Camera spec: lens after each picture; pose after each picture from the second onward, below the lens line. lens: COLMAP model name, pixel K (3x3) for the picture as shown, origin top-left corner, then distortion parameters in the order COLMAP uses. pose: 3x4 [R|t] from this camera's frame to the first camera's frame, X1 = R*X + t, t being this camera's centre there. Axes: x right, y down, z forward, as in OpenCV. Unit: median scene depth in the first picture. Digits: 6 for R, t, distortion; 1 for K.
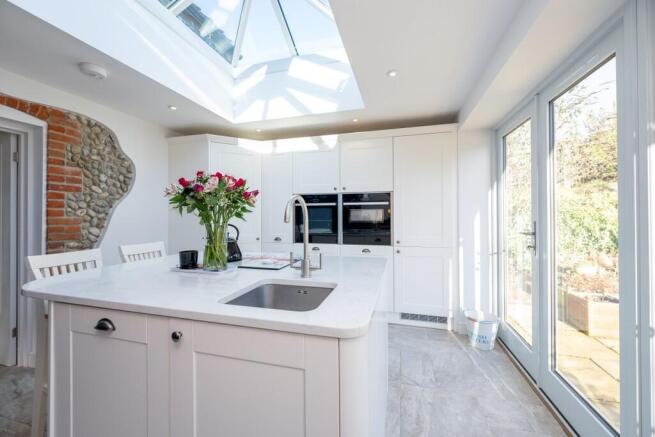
lens RADIAL K [[263.1, 0, 327.6], [0, 263.1, 216.1], [0, 0, 1]] dist [0.002603, 0.000017]
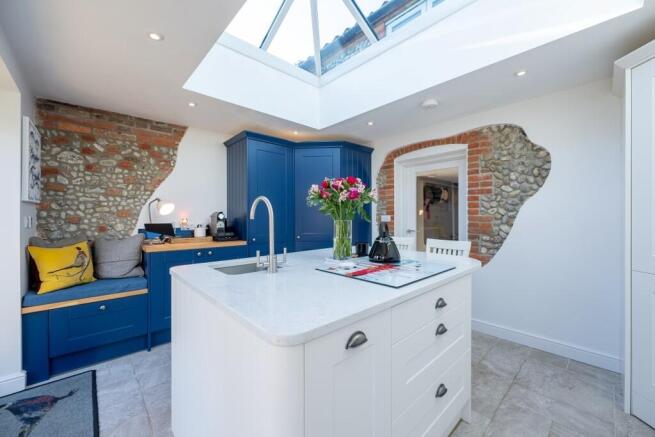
lens RADIAL K [[263.1, 0, 328.3], [0, 263.1, 217.2], [0, 0, 1]] dist [0.002603, 0.000017]
pose [[-0.518807, 0.007268, -0.854860, 0.391161], [0.005465, 0.999972, 0.005186, 0.003123], [0.854874, -0.001981, -0.518832, 0.960682]]
